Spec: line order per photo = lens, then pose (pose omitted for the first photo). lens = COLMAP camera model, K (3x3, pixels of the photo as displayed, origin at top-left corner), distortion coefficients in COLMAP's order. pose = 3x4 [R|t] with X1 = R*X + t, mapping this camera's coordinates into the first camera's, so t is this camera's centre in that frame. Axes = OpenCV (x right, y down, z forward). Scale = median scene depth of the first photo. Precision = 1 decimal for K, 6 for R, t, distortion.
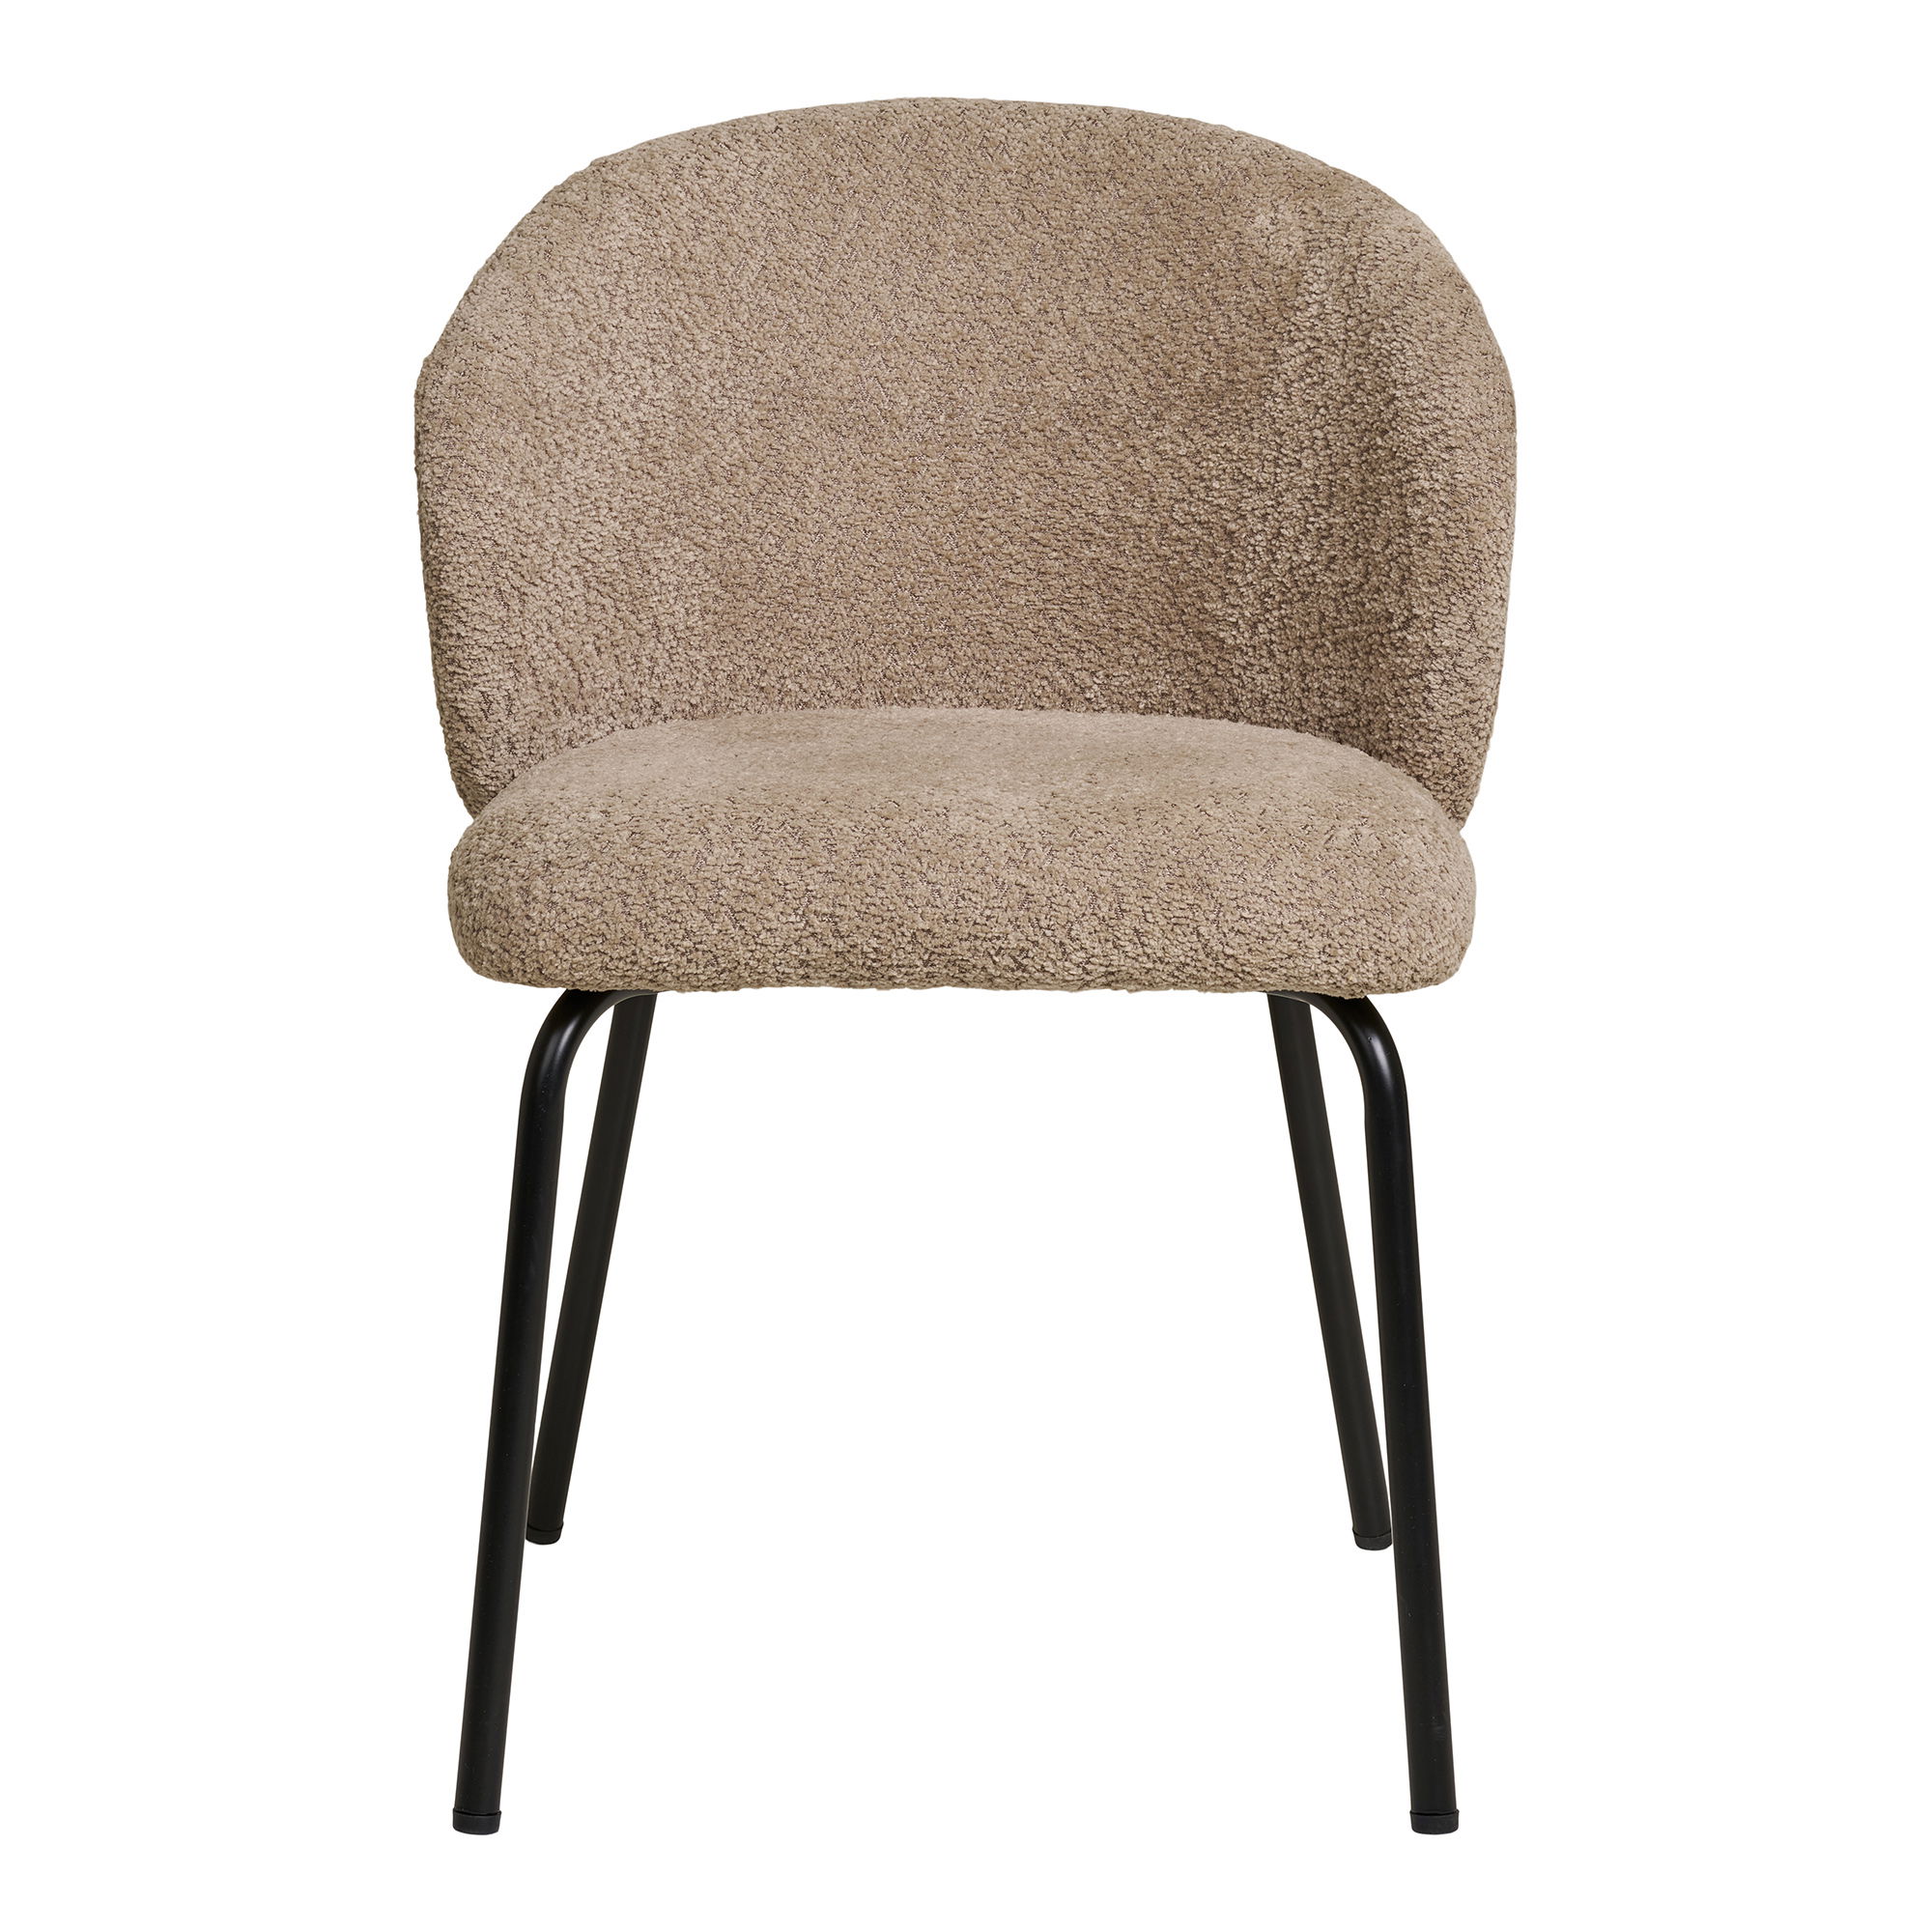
lens RADIAL K [[7012.8, 0, 1095.8], [0, 7012.8, 1059.7], [0, 0, 1]] dist [0.039347, -1.436582]
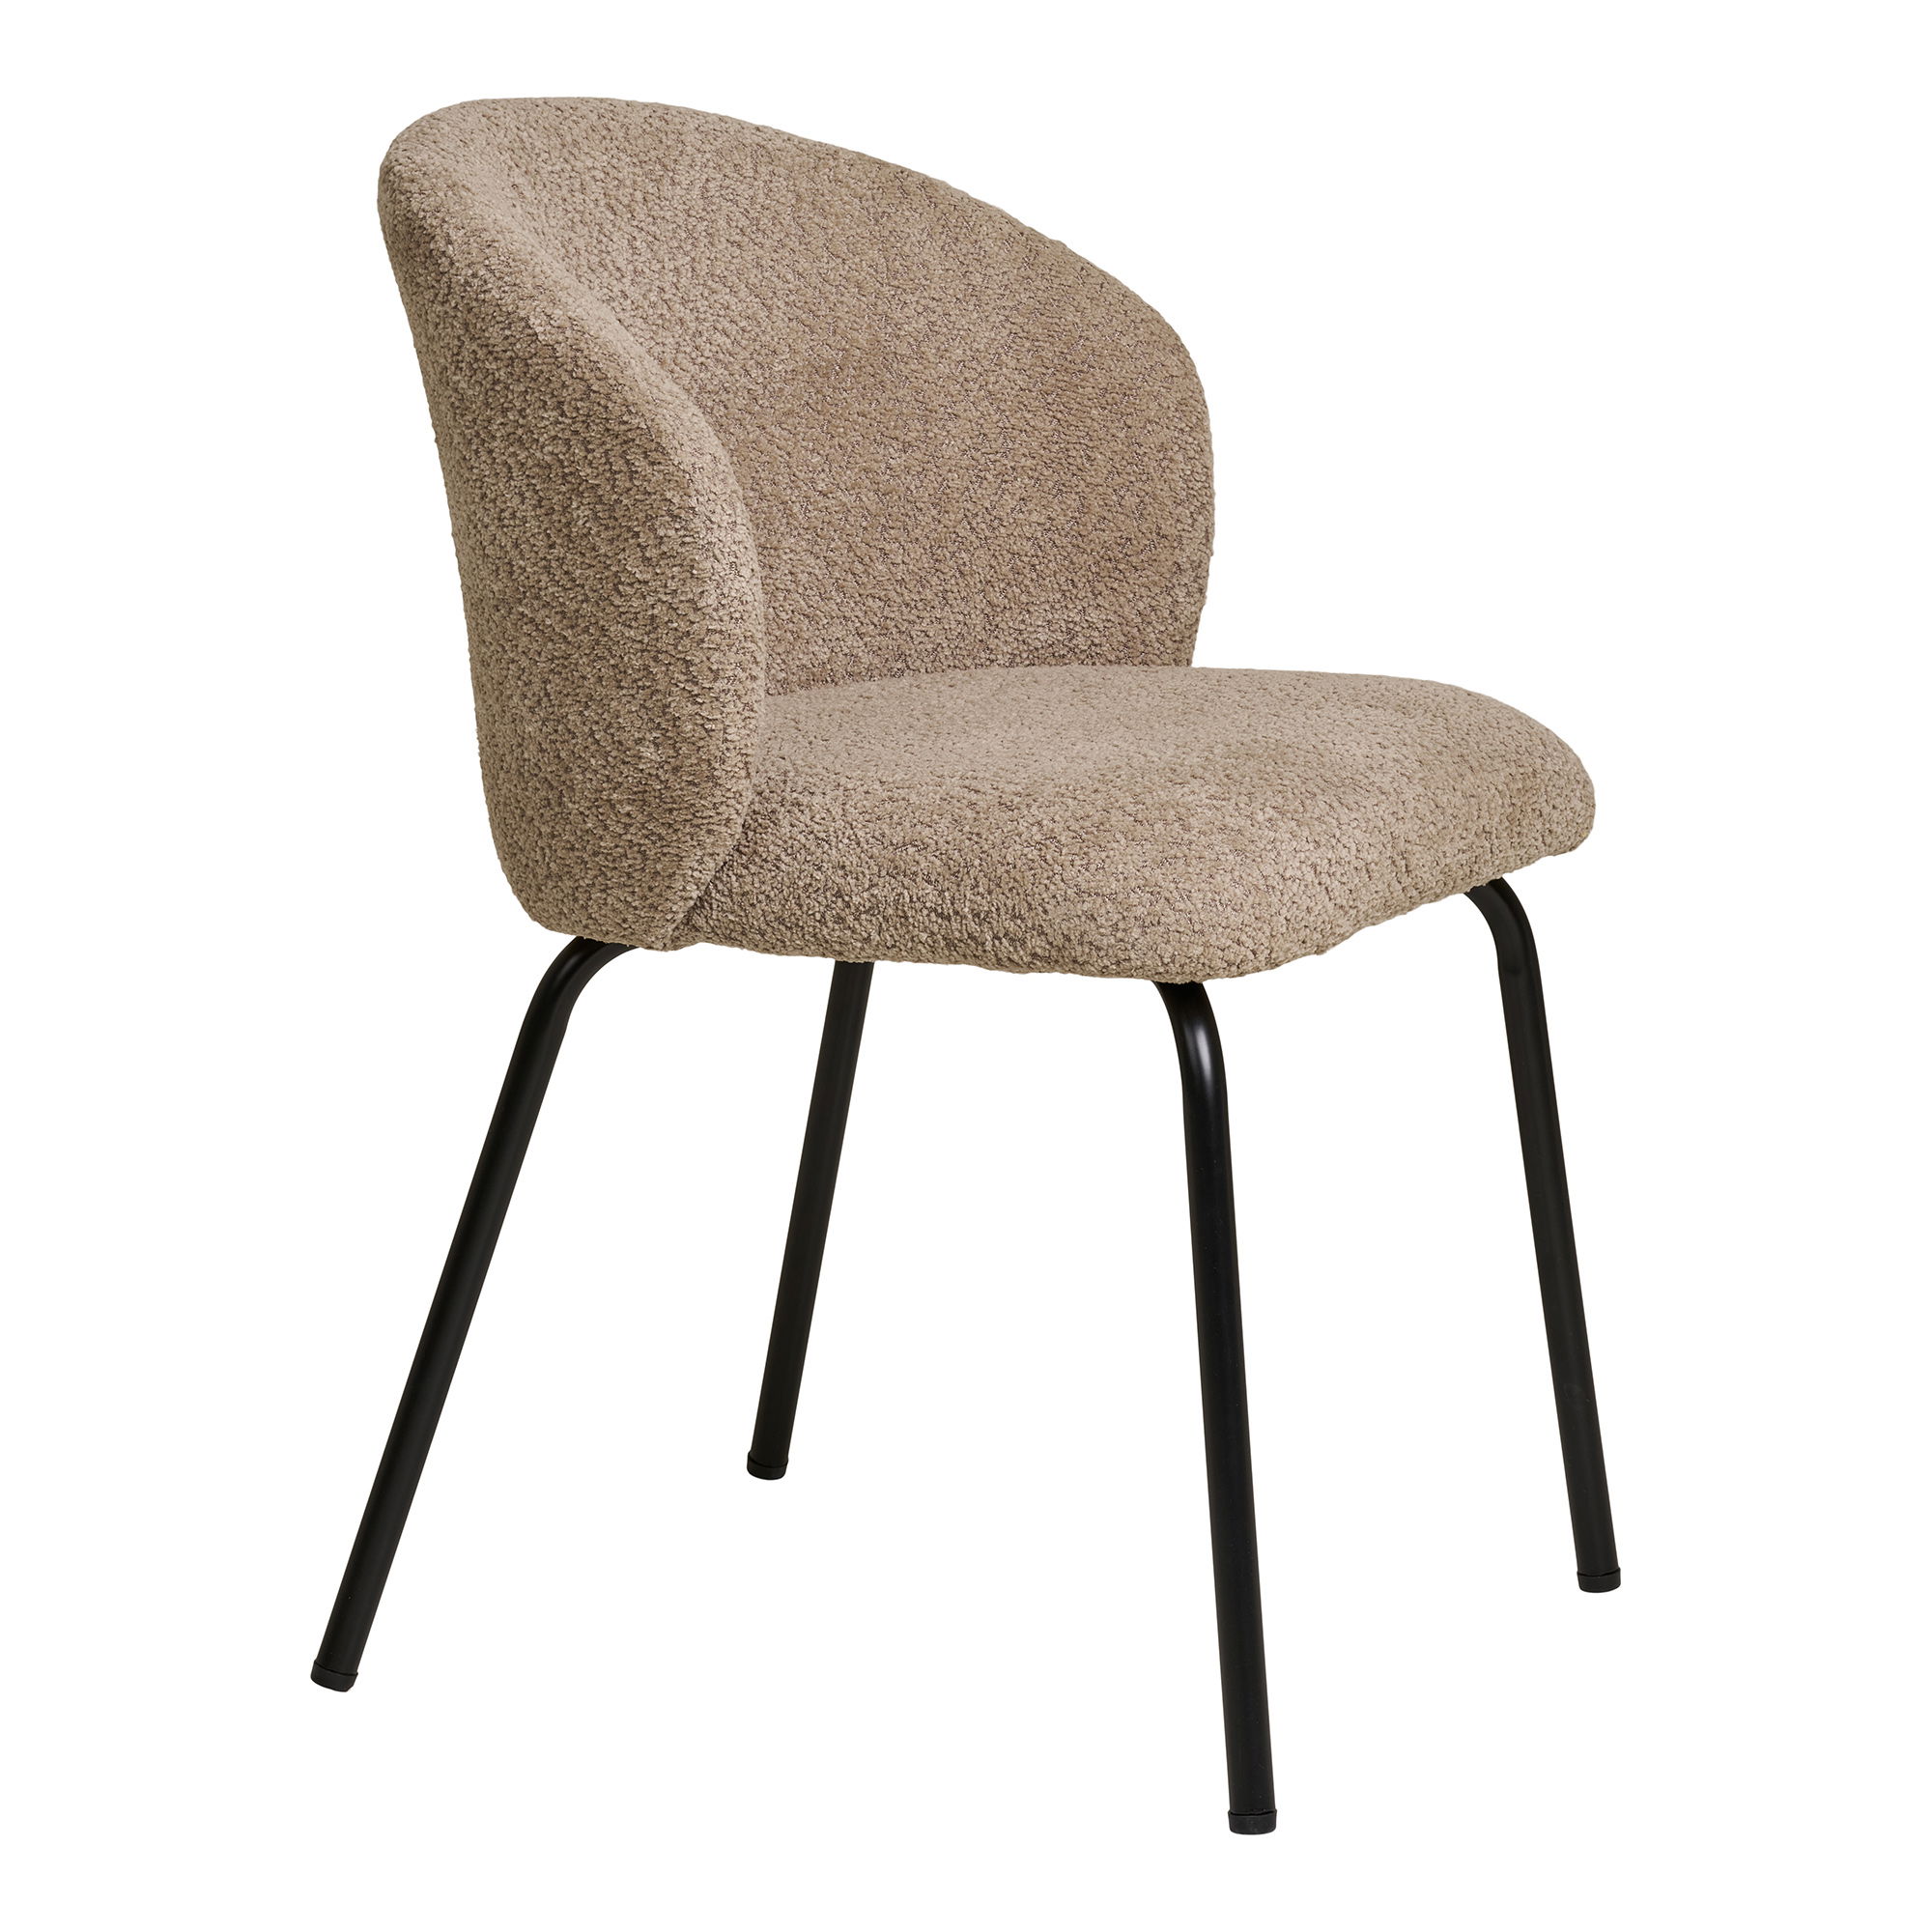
lens RADIAL K [[6816.8, 0, 966.0], [0, 6816.8, 966.0], [0, 0, 1]] dist [-0.034835, 1.875857]
pose [[0.478762, -0.176981, 0.859921, -0.866032], [0.183116, 0.978059, 0.099345, -0.107037], [-0.858636, 0.109903, 0.500665, 0.509476]]
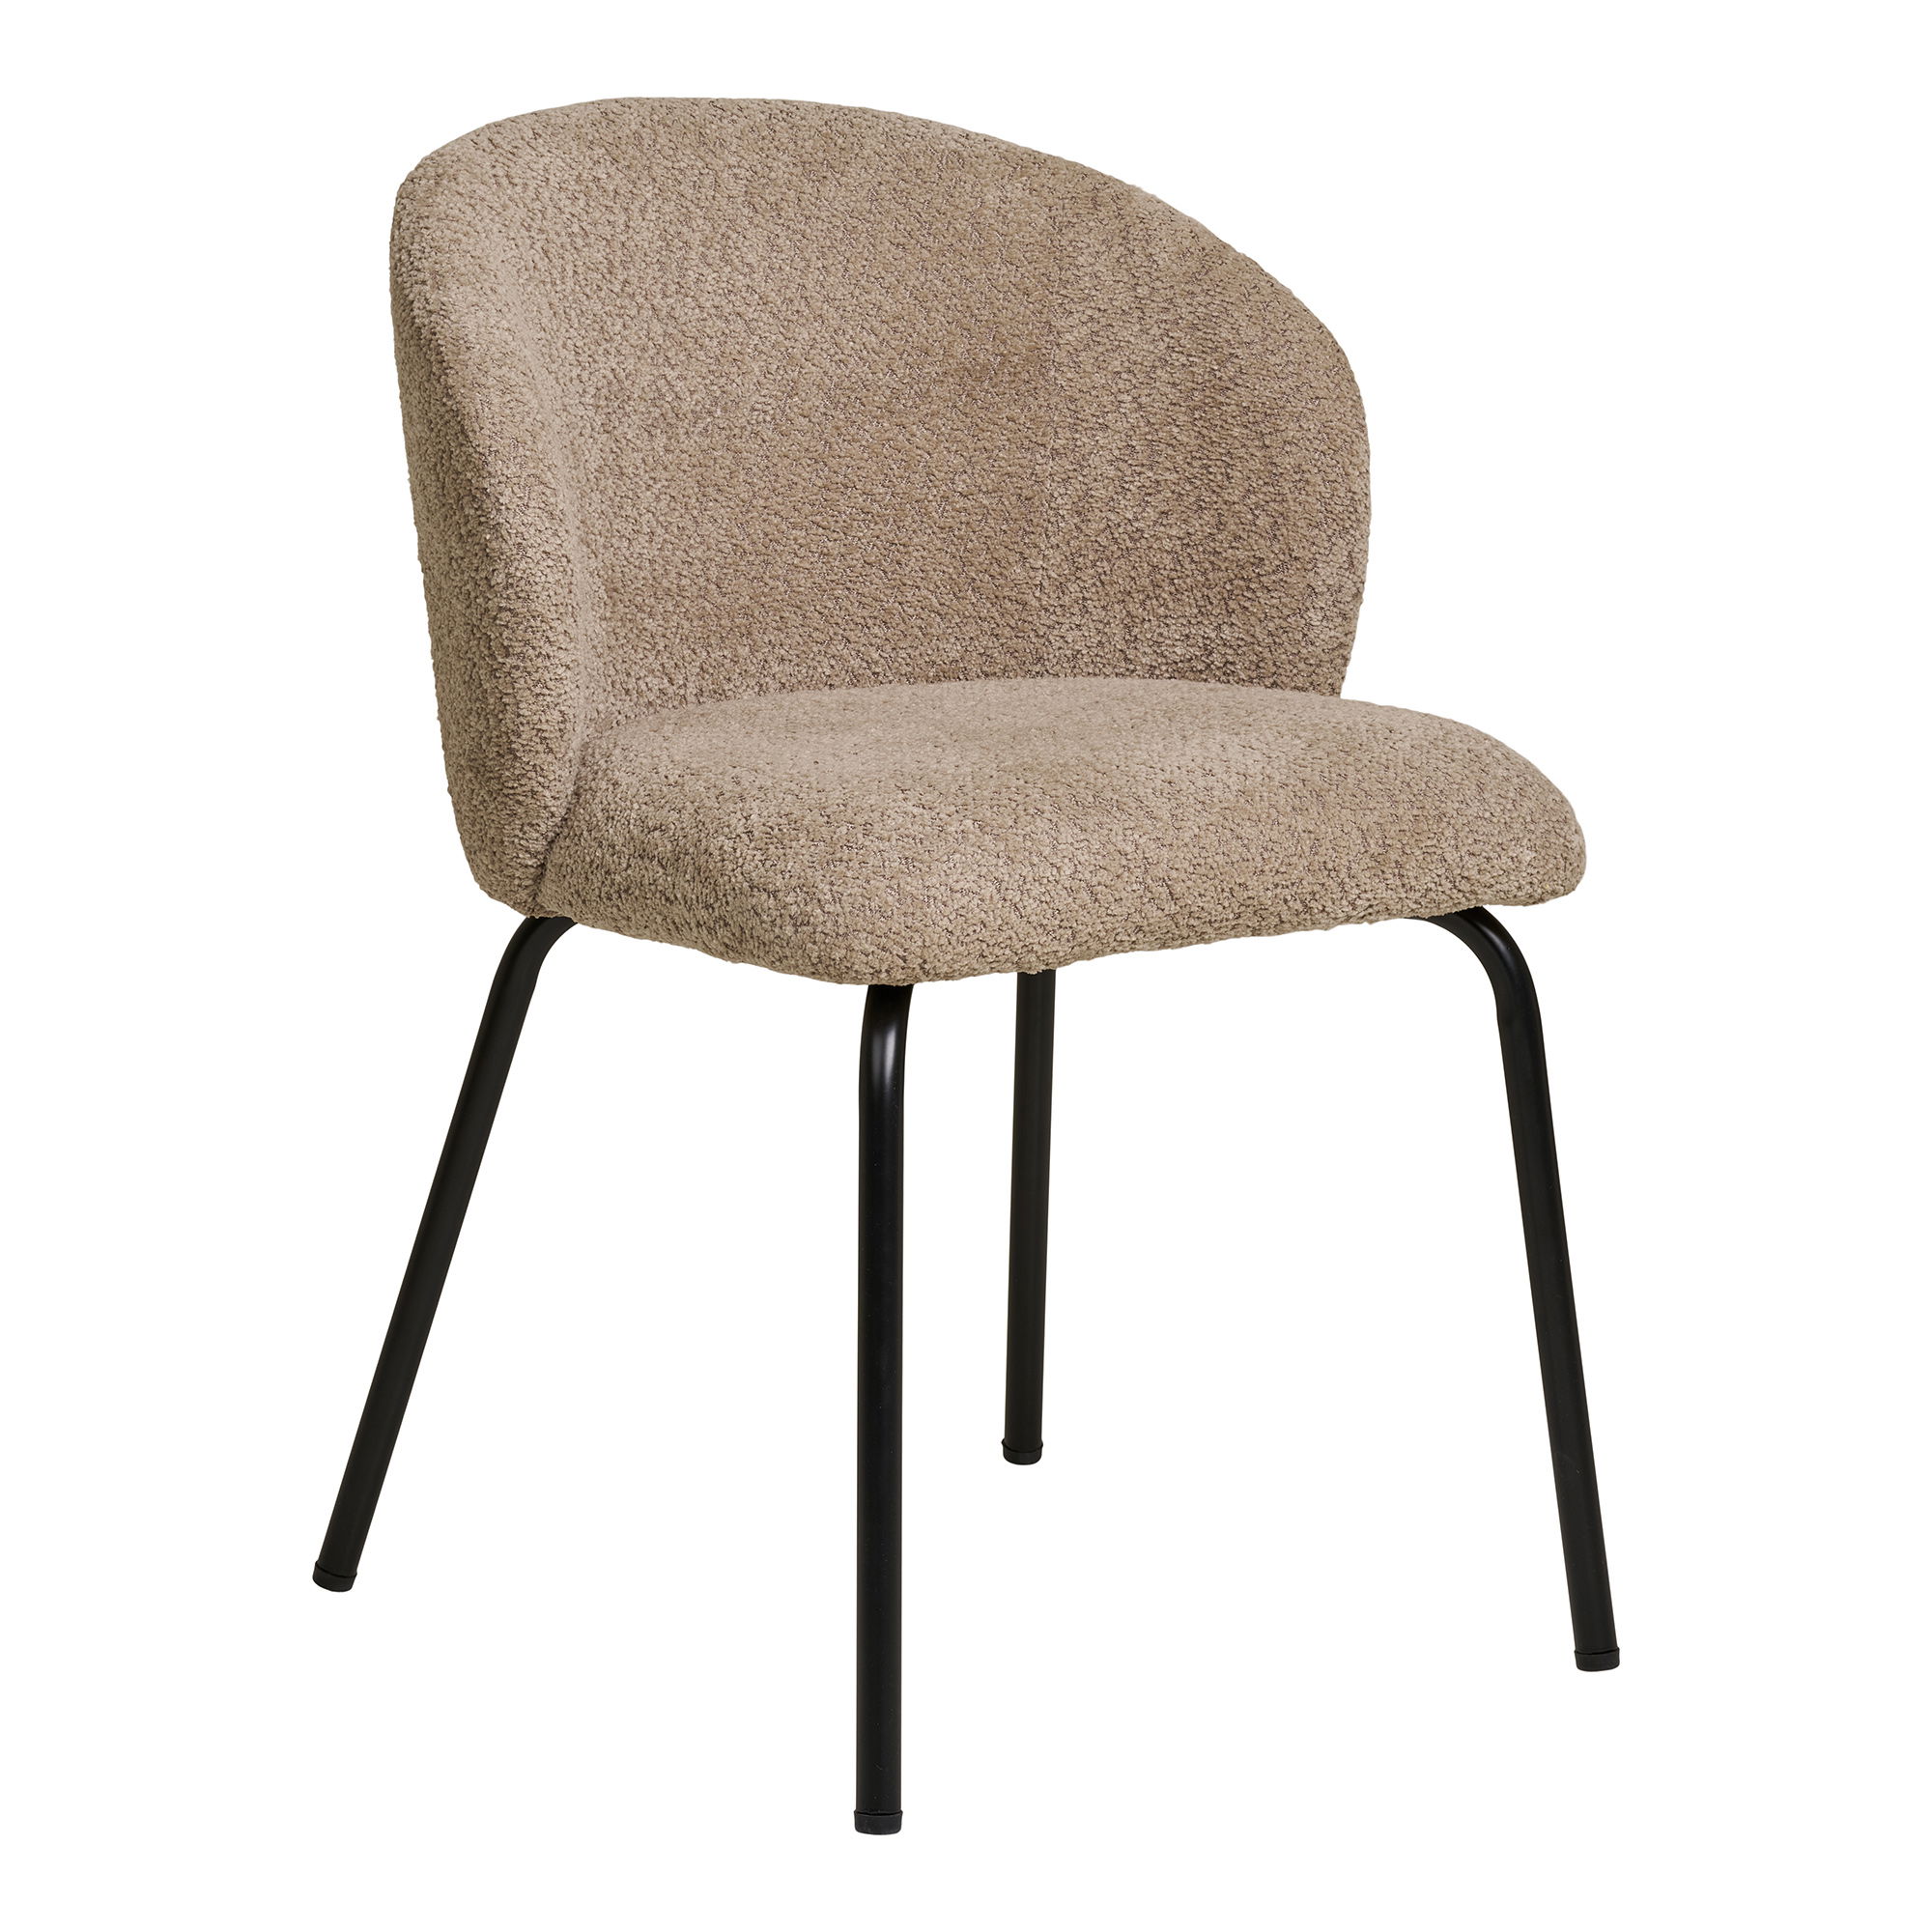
lens RADIAL K [[6816.8, 0, 966.0], [0, 6816.8, 966.0], [0, 0, 1]] dist [-0.034835, 1.875857]
pose [[0.822616, -0.114465, 0.556956, -0.573100], [0.119840, 0.992427, 0.026961, -0.035526], [-0.555824, 0.044568, 0.830104, 0.172121]]
